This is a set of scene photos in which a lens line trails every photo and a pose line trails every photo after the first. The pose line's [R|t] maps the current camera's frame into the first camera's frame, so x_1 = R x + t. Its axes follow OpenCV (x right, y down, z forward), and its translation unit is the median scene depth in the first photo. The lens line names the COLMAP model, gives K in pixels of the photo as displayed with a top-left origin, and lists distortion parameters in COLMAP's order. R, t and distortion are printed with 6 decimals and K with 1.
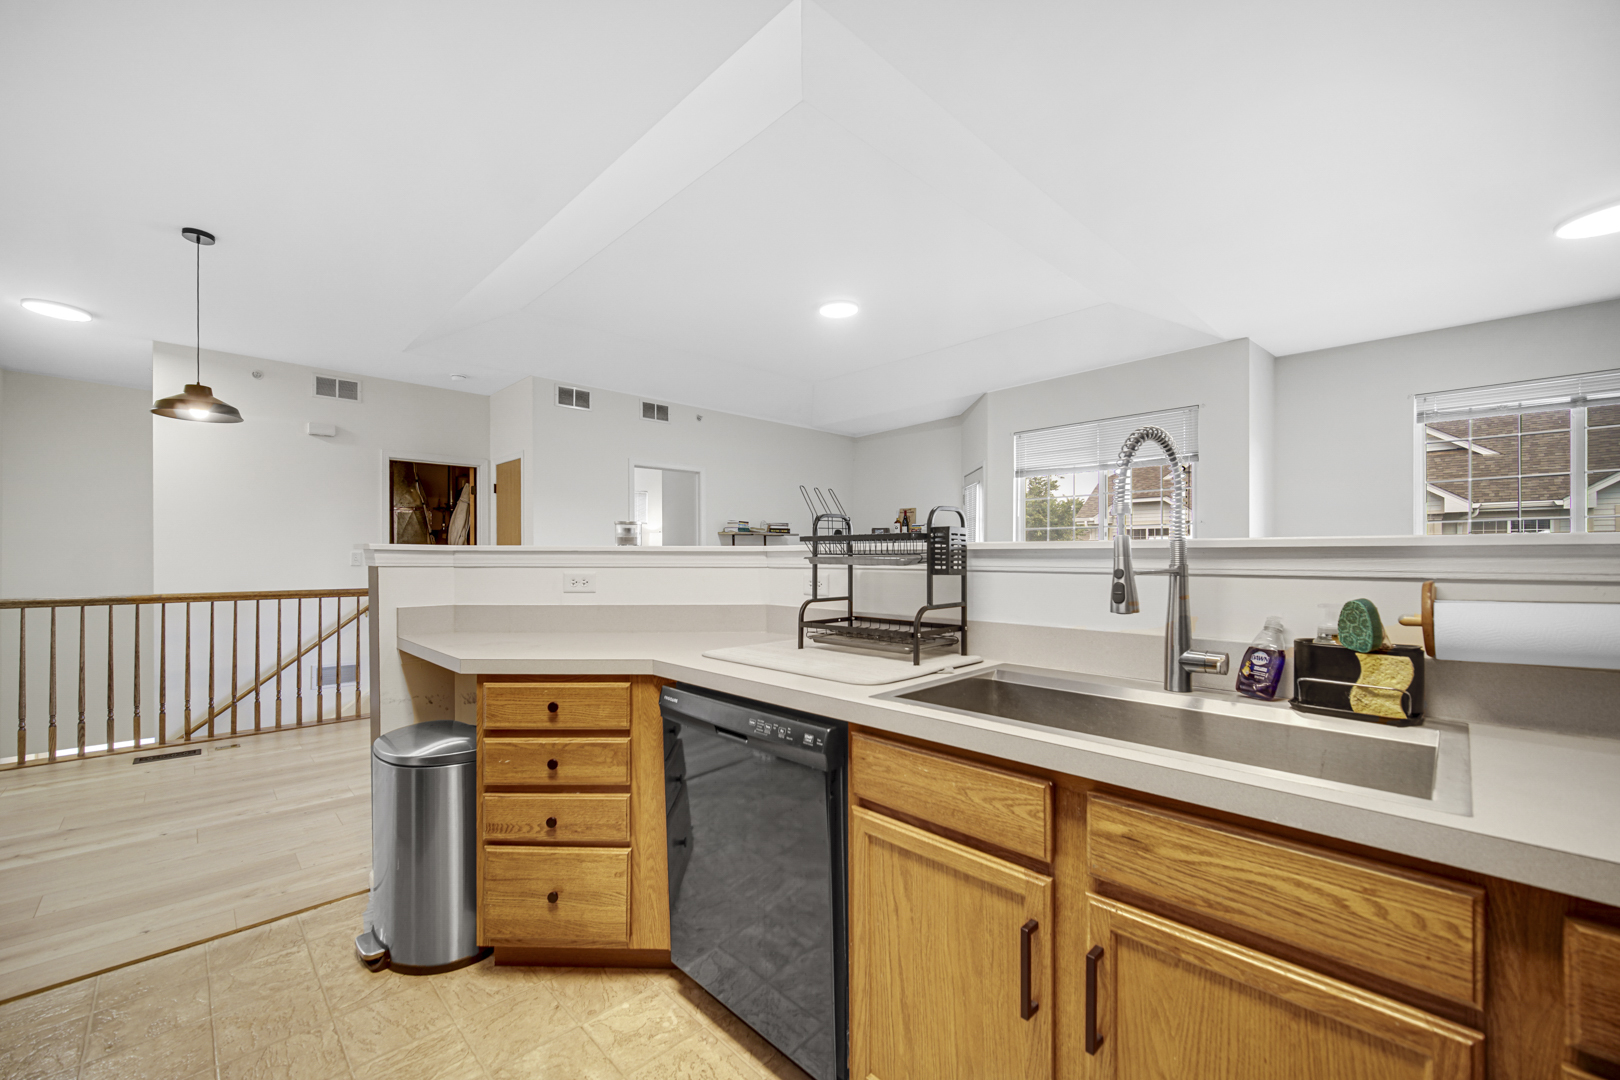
lens RADIAL K [[649.2, 0, 781.8], [0, 649.2, 555.4], [0, 0, 1]] dist [-0.001574, -0.000368]
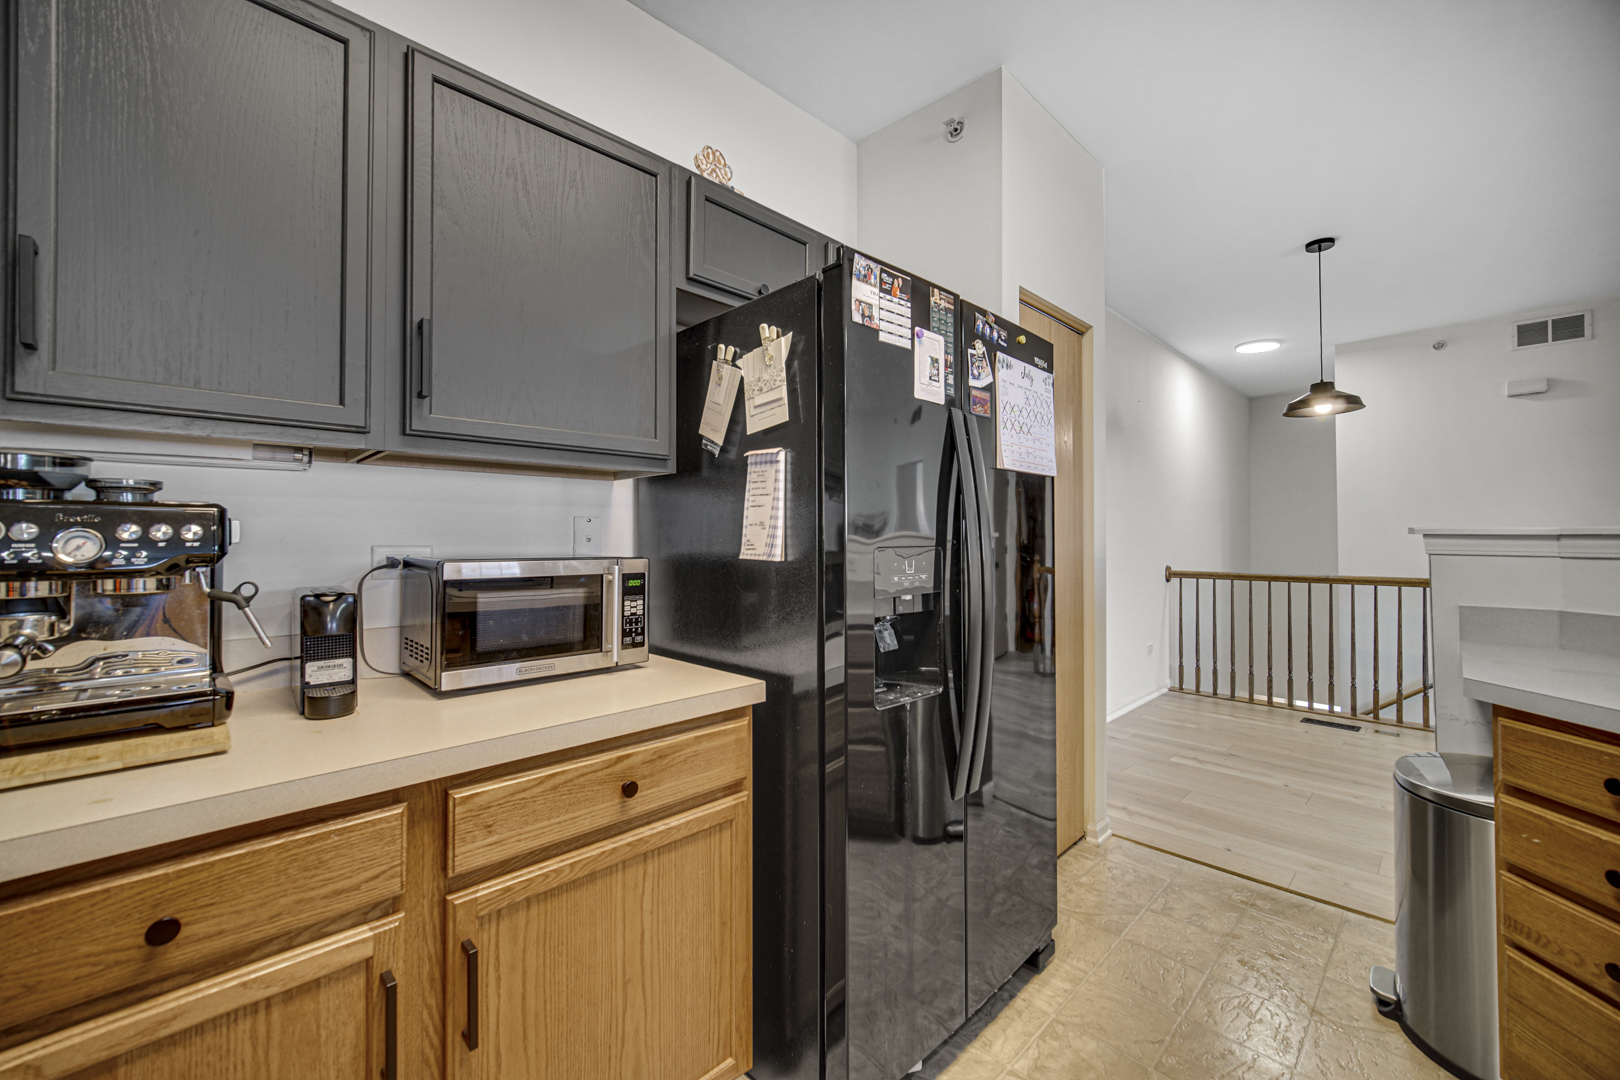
lens RADIAL K [[651.5, 0, 816.0], [0, 651.5, 529.7], [0, 0, 1]] dist [-0.002396, -0.000345]
pose [[0.009489, -0.014935, -0.999843, 0.167877], [0.000246, 0.999888, -0.014934, -0.001539], [0.999955, -0.000104, 0.009492, 0.146383]]
